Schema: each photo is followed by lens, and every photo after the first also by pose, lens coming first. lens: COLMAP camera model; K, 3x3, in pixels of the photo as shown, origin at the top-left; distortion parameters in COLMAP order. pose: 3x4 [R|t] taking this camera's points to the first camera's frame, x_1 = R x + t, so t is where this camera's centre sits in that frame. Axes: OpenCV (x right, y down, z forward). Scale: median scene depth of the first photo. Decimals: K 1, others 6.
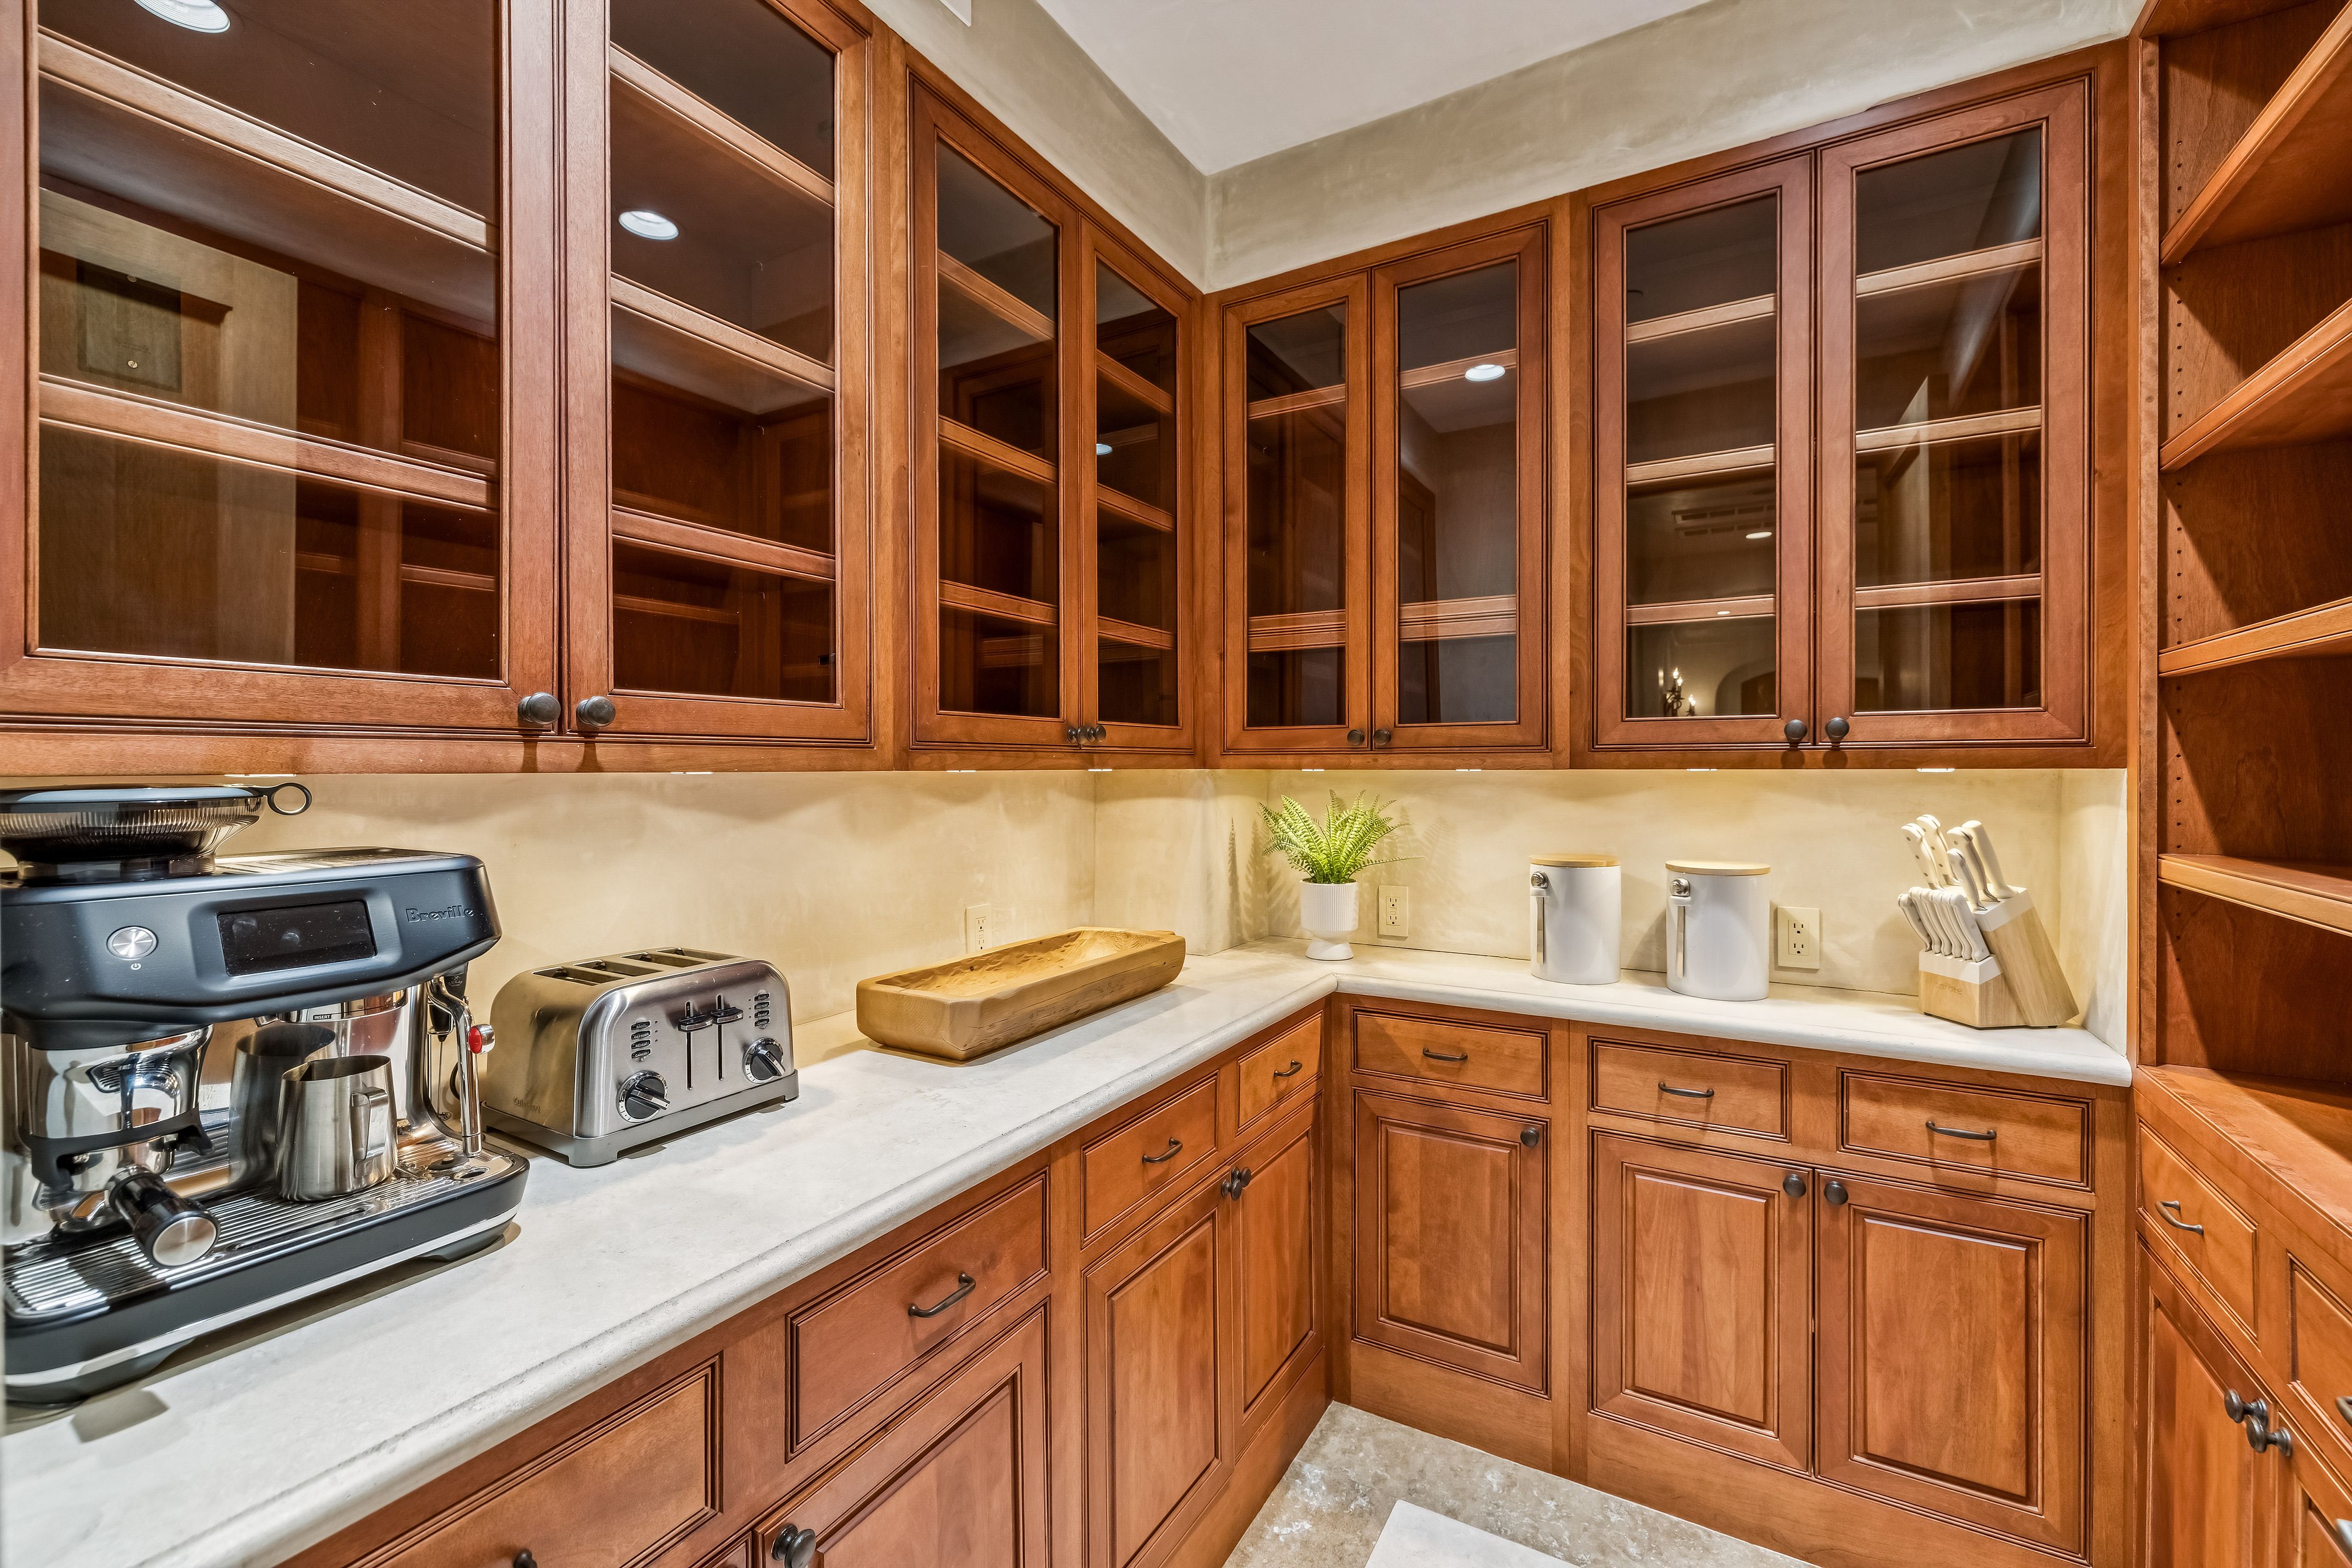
lens RADIAL K [[1001.5, 0, 1157.6], [0, 1001.5, 775.4], [0, 0, 1]] dist [0.000038, -0.000590]
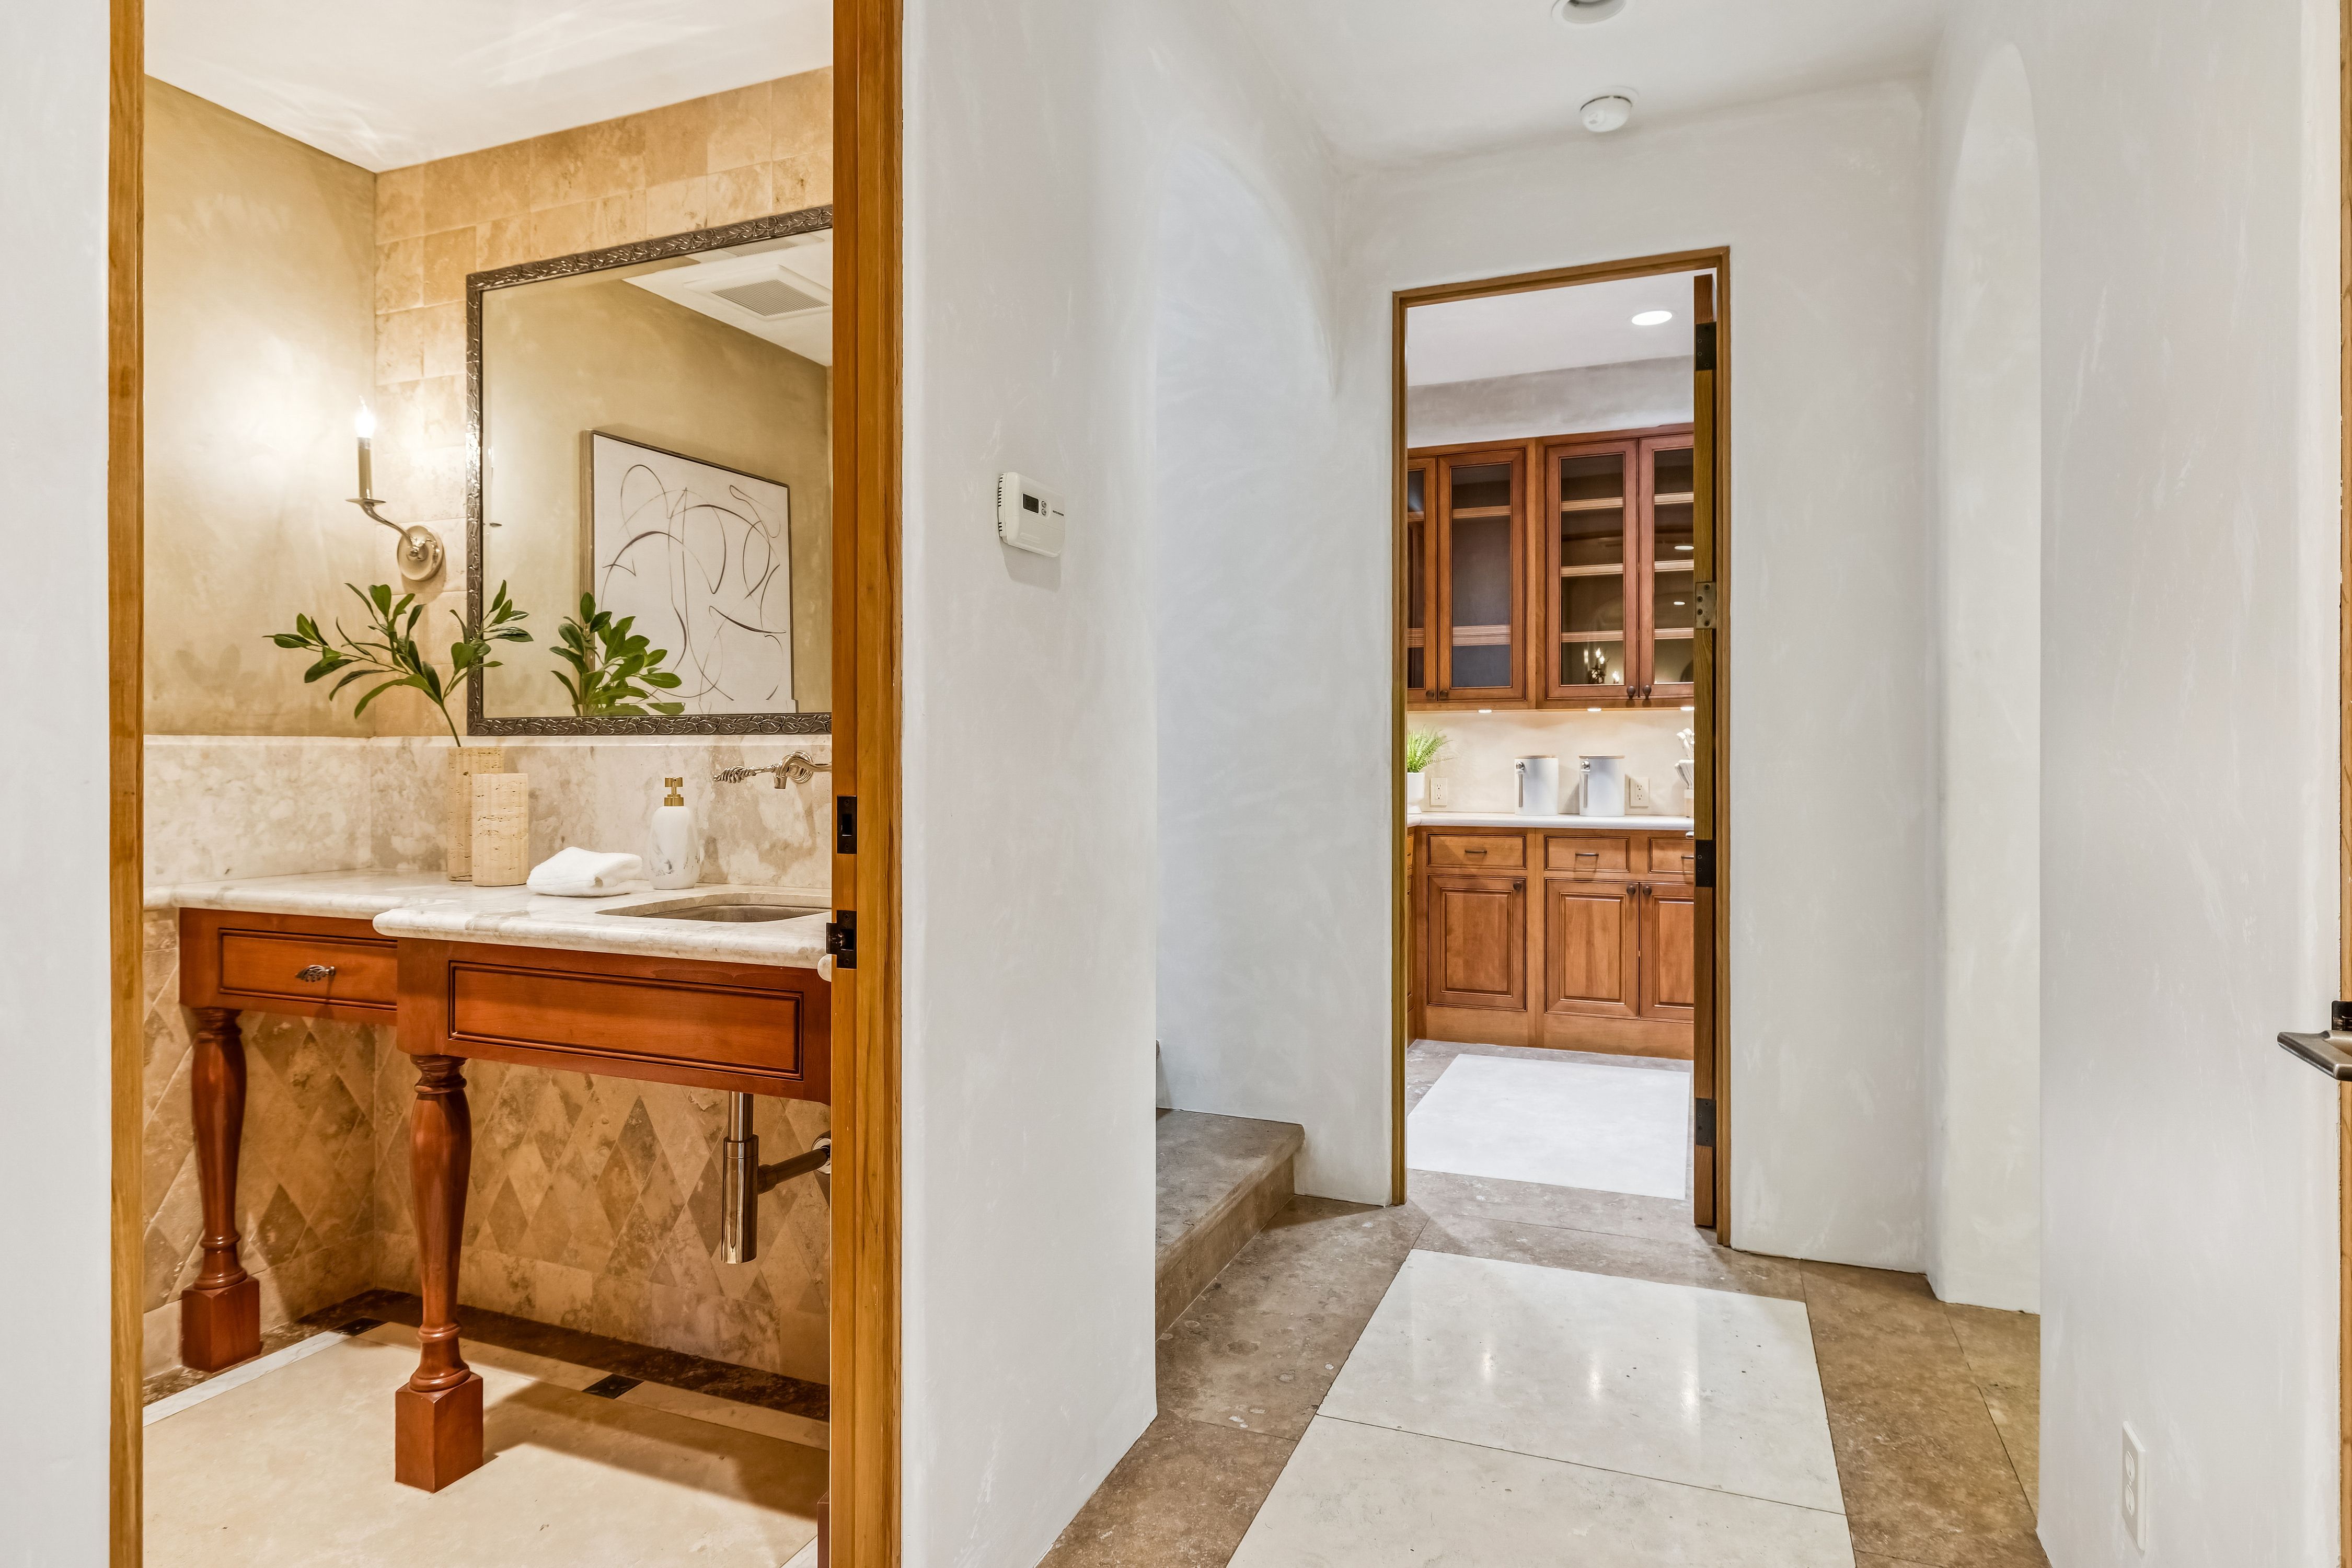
lens RADIAL K [[1315.6, 0, 1160.6], [0, 1315.6, 759.9], [0, 0, 1]] dist [-0.003644, 0.003082]
pose [[0.989489, 0.001190, 0.144603, -0.771881], [-0.000352, 0.999983, -0.005820, 0.117300], [-0.144607, 0.005708, 0.989473, -1.629314]]
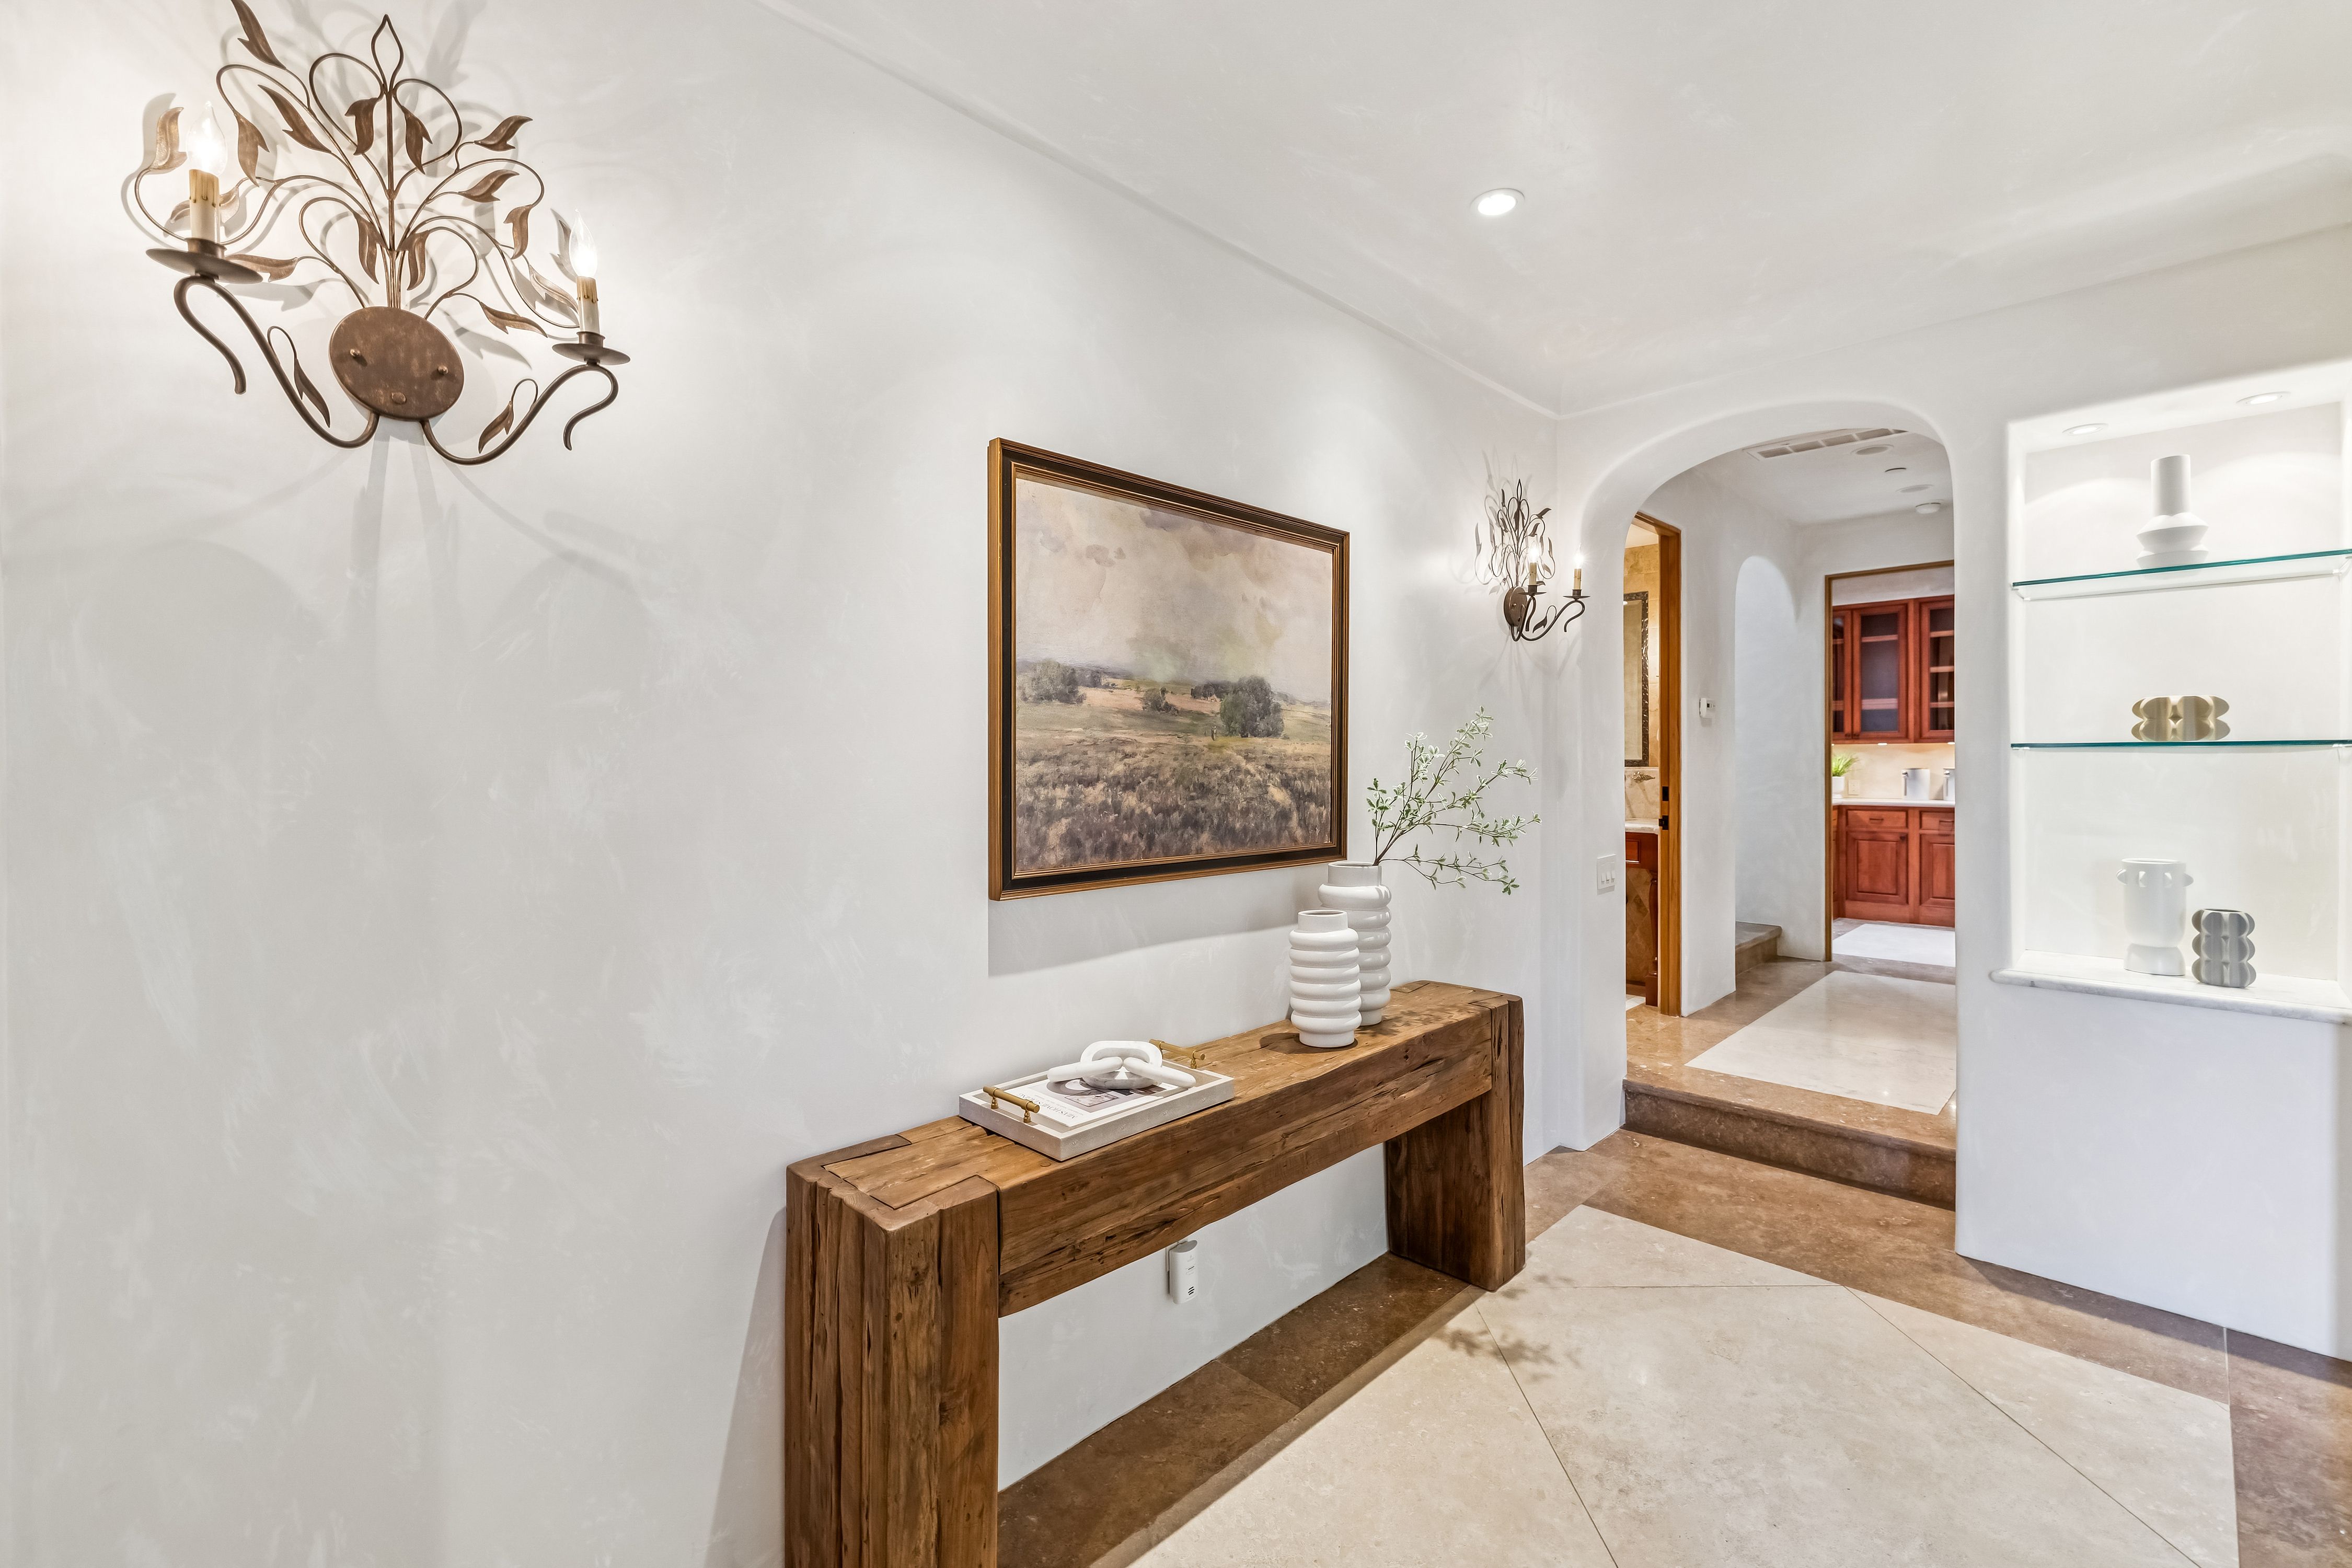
lens RADIAL K [[1001.5, 0, 1163.4], [0, 1001.5, 765.2], [0, 0, 1]] dist [0.000038, -0.000590]
pose [[0.966274, -0.001735, -0.257510, -1.435373], [0.001292, 0.999997, -0.001890, 0.083426], [0.257512, 0.001494, 0.966274, -3.586126]]
